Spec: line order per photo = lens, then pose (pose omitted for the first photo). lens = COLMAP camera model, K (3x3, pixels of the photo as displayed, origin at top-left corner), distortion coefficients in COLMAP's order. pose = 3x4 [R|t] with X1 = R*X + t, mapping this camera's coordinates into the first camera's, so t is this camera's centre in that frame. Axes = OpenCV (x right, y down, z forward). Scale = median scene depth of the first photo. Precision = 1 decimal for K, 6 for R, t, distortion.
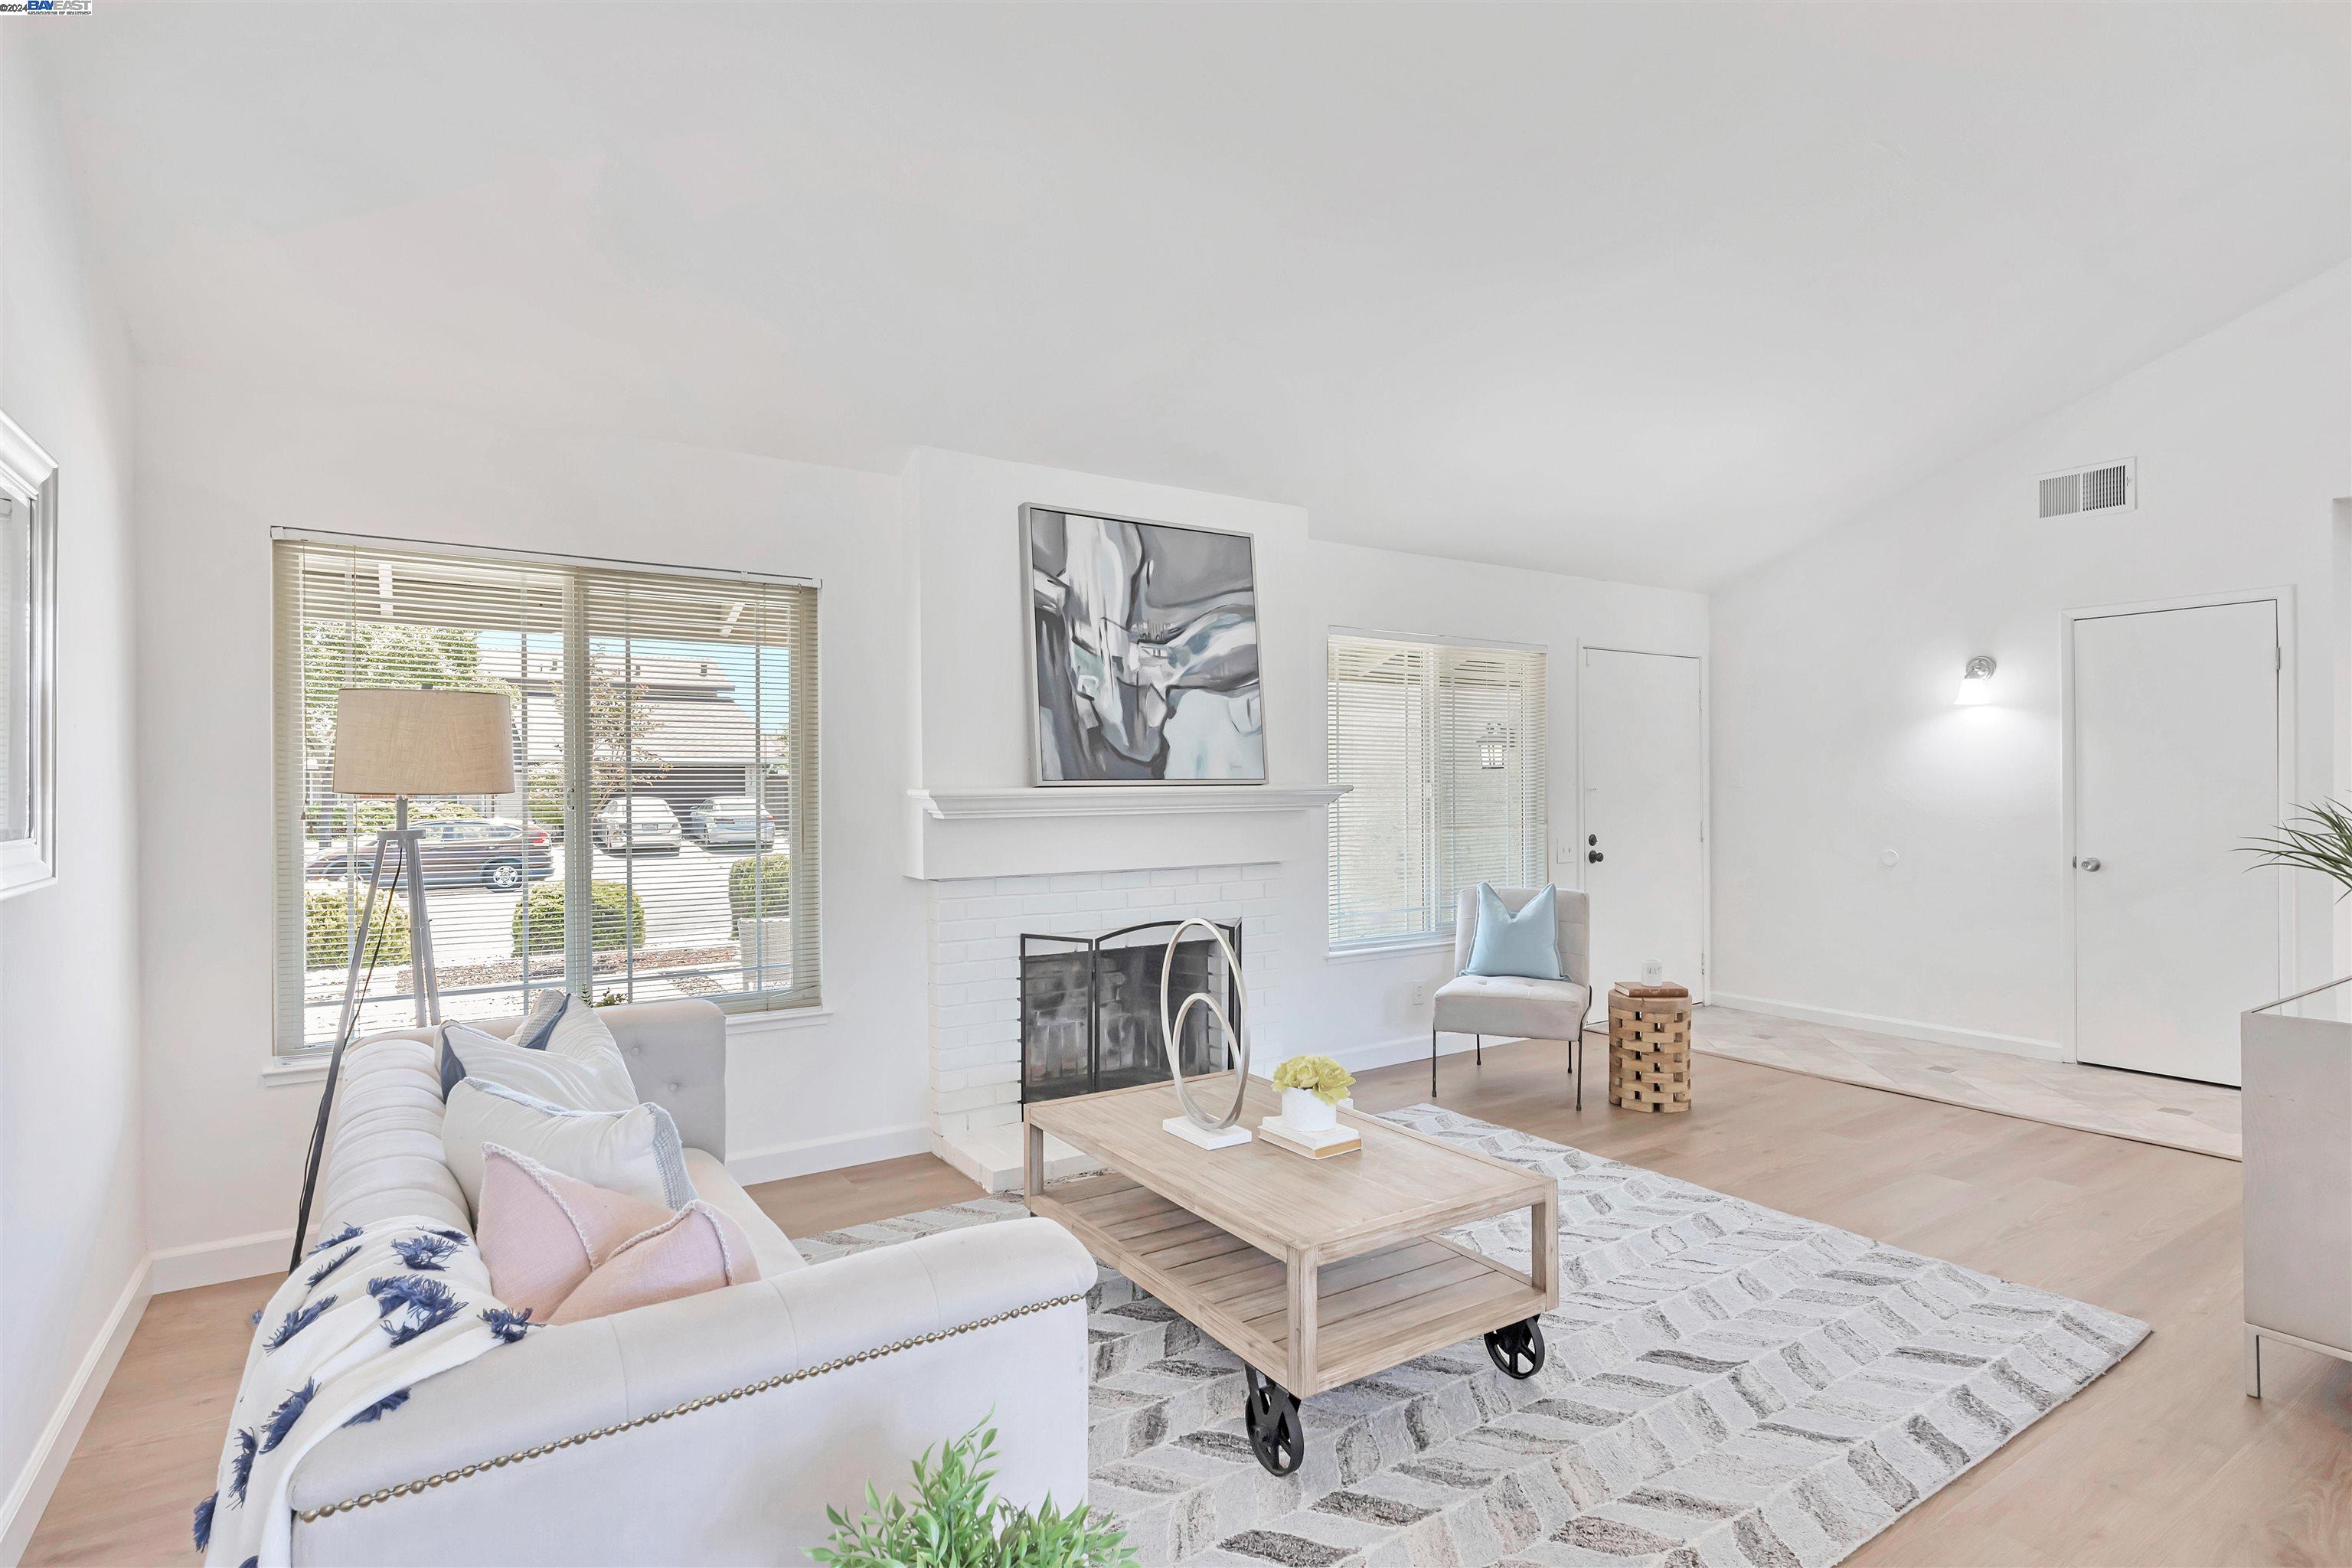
lens RADIAL K [[1183.7, 0, 1183.2], [0, 1183.7, 793.0], [0, 0, 1]] dist [-0.001225, 0.000011]
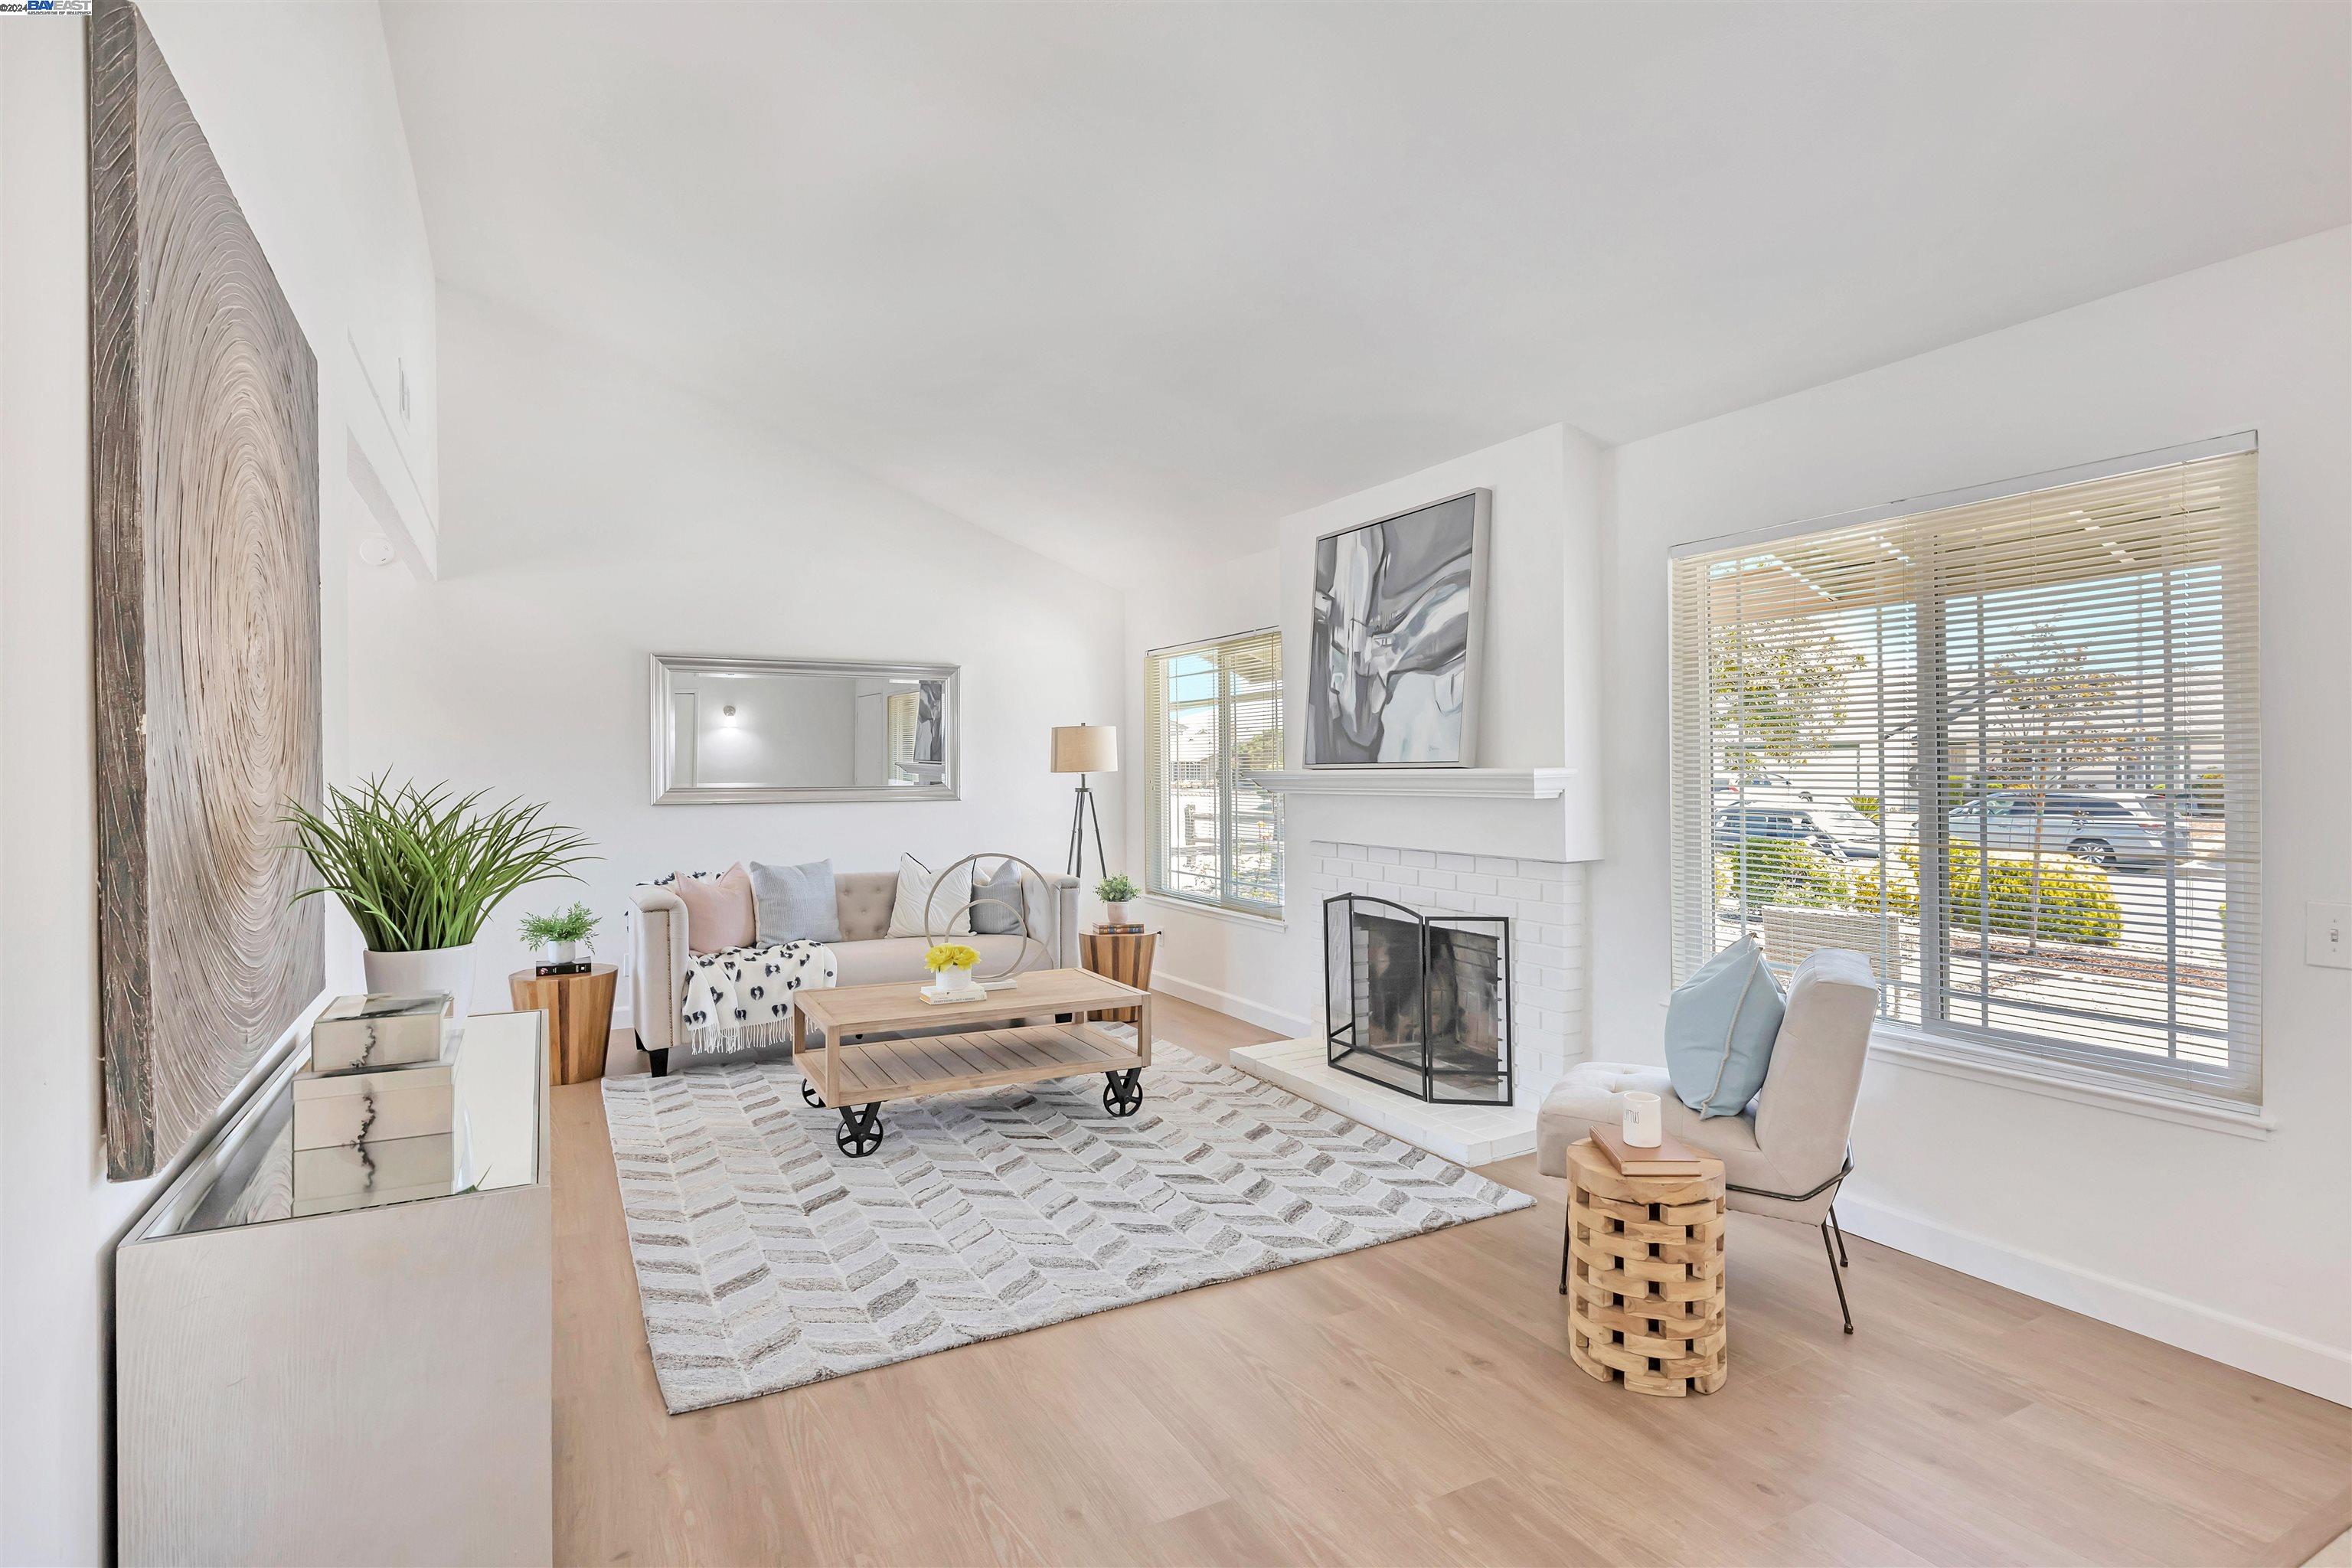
lens RADIAL K [[1165.8, 0, 1176.0], [0, 1165.8, 784.0], [0, 0, 1]] dist [-0.003114, 0.000169]
pose [[-0.092736, 0.018955, -0.995510, 1.034786], [-0.000412, 0.999818, 0.019075, -0.012421], [0.995691, 0.002179, -0.092711, 0.921819]]
